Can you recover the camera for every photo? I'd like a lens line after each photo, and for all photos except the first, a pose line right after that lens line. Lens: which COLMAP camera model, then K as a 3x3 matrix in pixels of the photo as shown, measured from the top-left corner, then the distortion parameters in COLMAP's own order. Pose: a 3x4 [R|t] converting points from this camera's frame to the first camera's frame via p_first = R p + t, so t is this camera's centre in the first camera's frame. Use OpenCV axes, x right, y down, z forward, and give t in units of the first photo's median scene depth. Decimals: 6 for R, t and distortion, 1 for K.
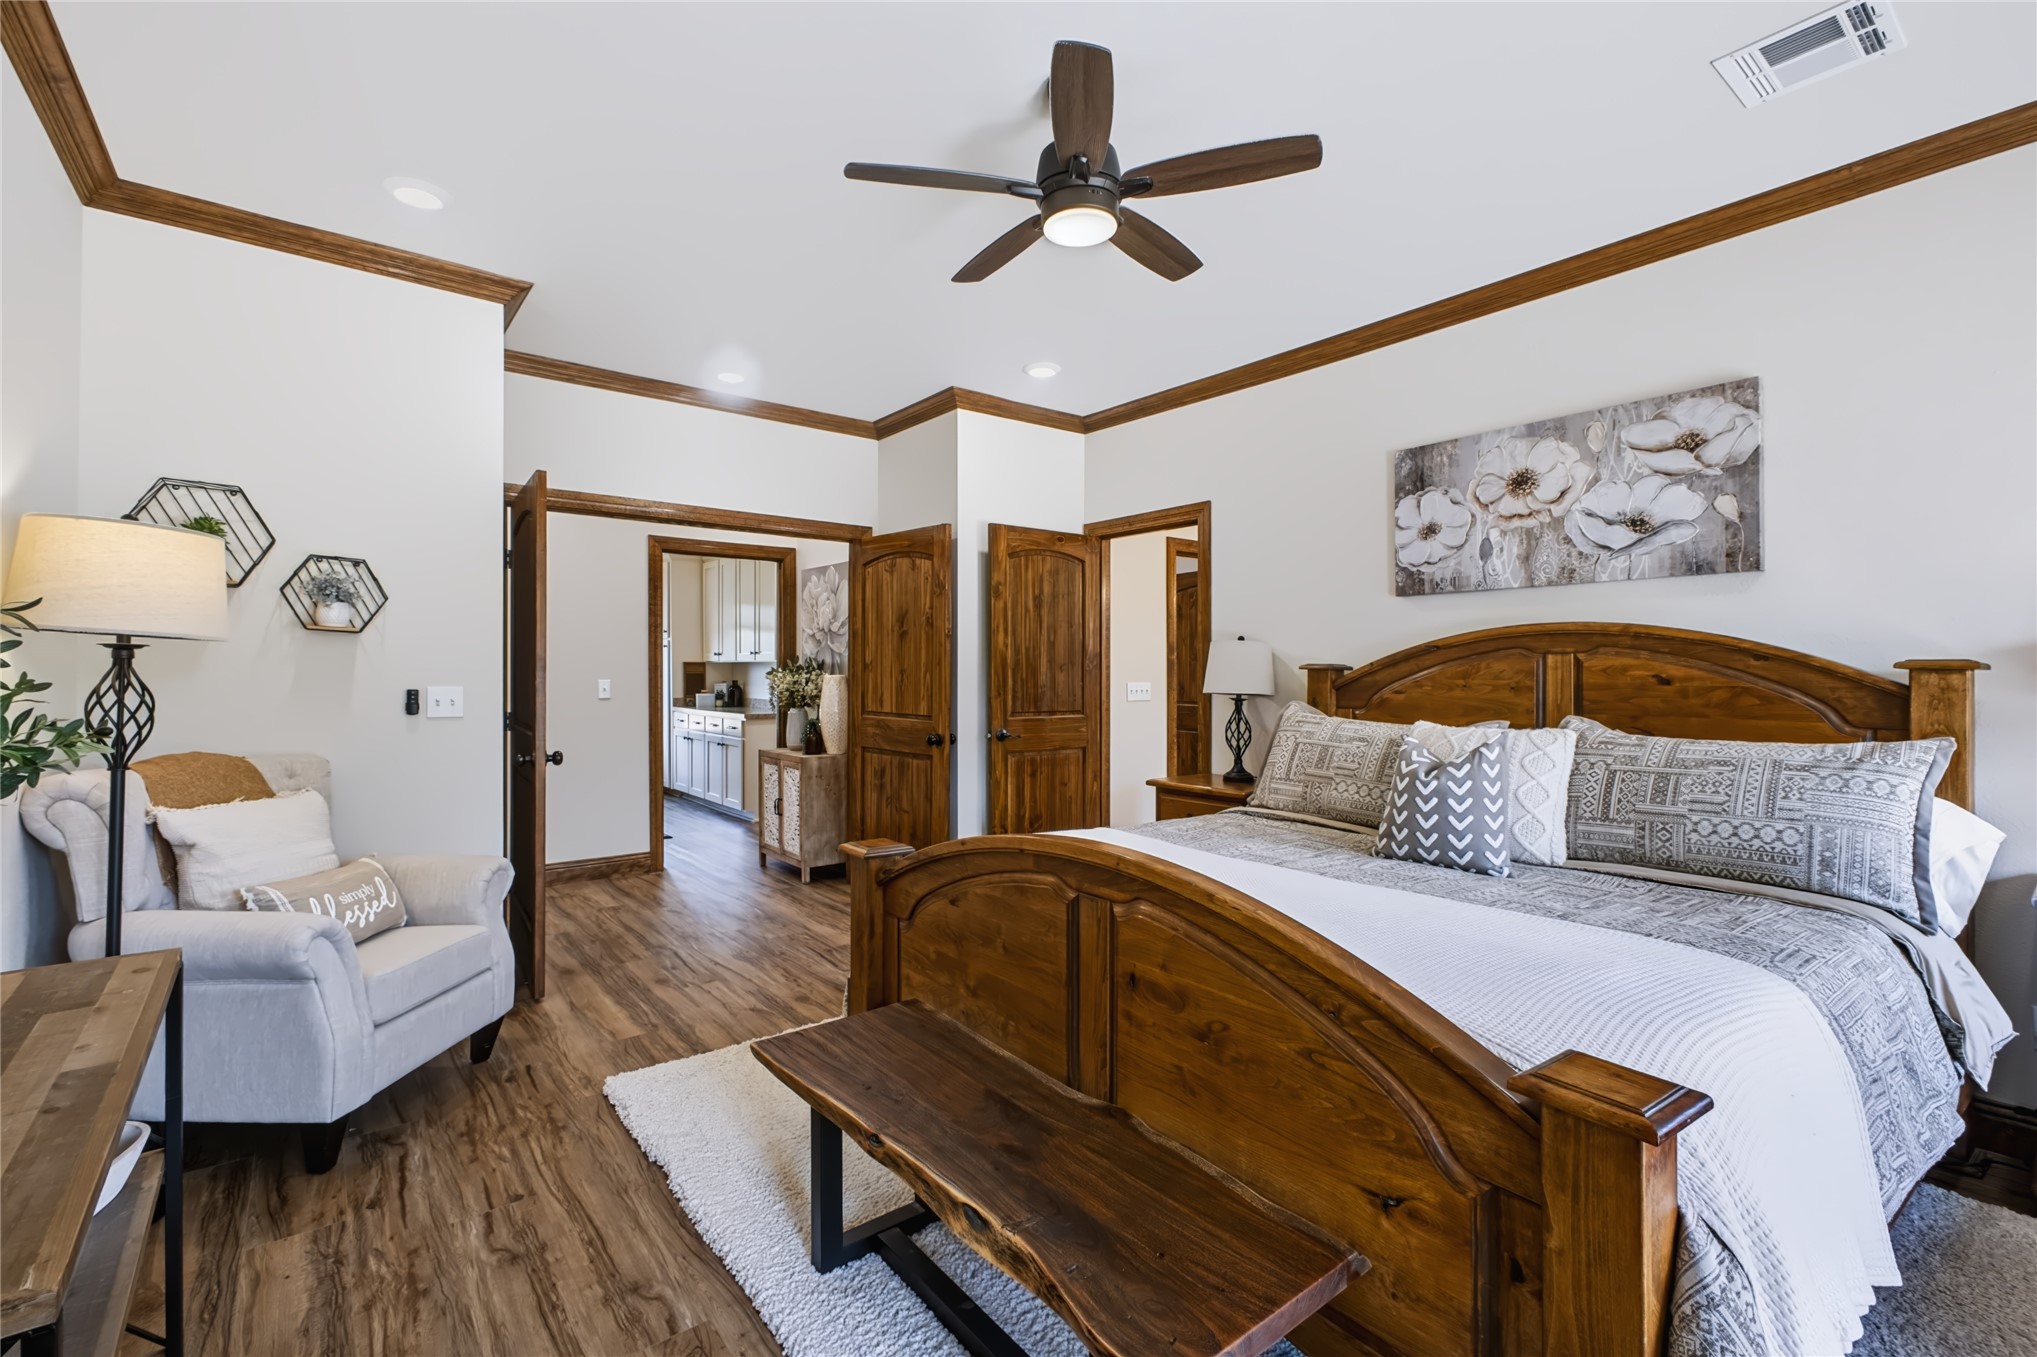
lens RADIAL K [[890.7, 0, 1012.8], [0, 890.7, 676.0], [0, 0, 1]] dist [0.001466, 0.000200]
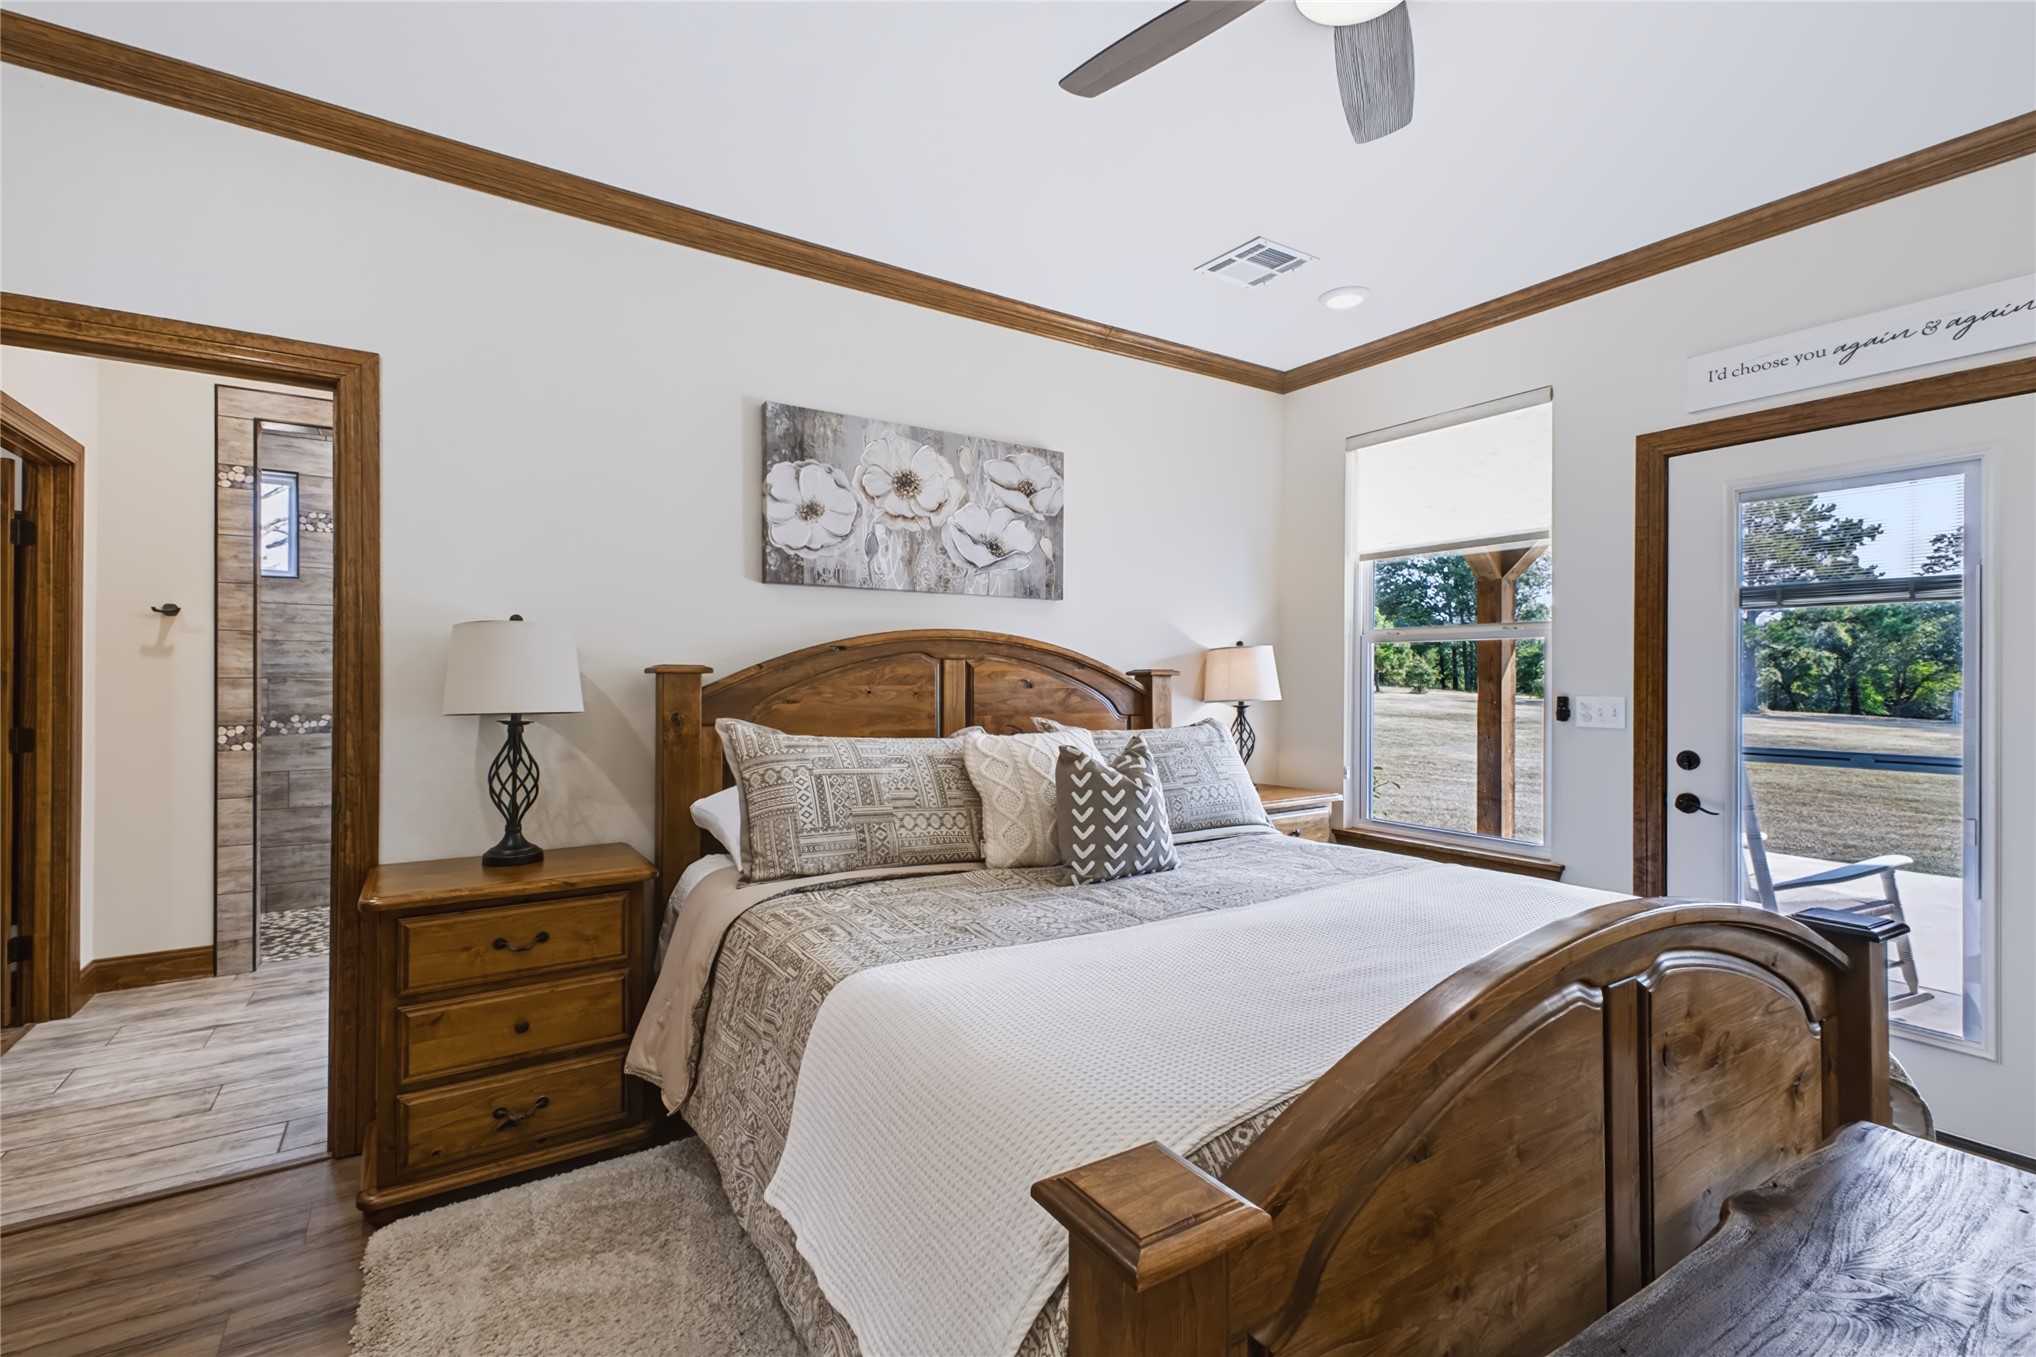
lens RADIAL K [[890.3, 0, 1012.3], [0, 890.3, 676.0], [0, 0, 1]] dist [0.001466, 0.000200]
pose [[0.071916, 0.000924, 0.997410, -0.400495], [0.003049, 0.999995, -0.001147, -0.004138], [-0.997406, 0.003124, 0.071912, 0.821350]]
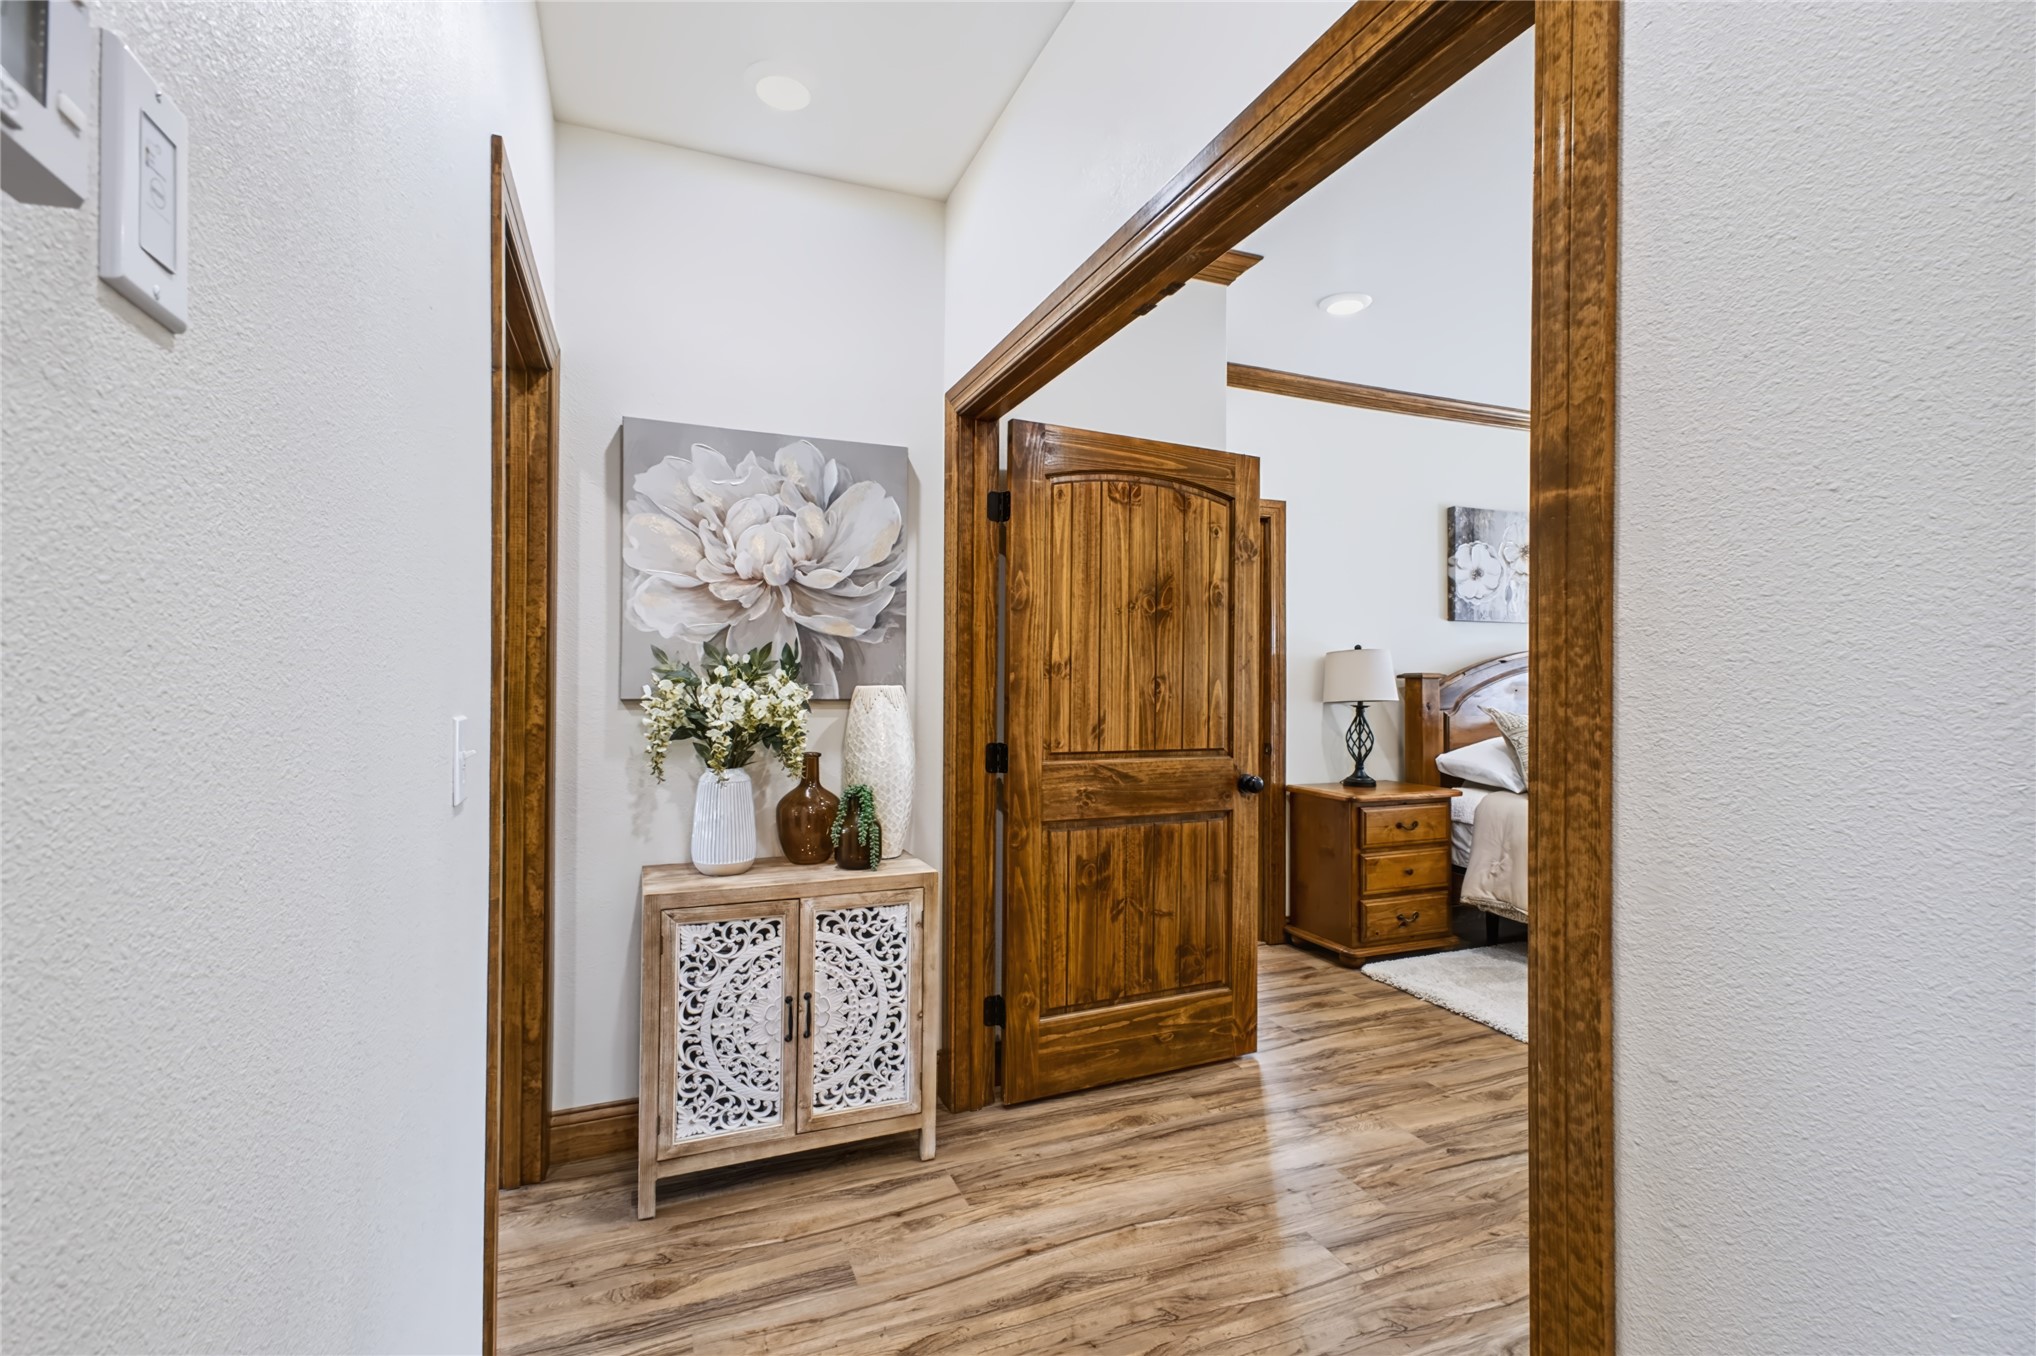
lens RADIAL K [[890.3, 0, 1012.3], [0, 890.3, 675.5], [0, 0, 1]] dist [0.001466, 0.000200]
pose [[0.286910, 0.003840, 0.957950, -1.088482], [-0.001134, 0.999993, -0.003669, -0.007532], [-0.957957, -0.000034, 0.286912, 1.406987]]
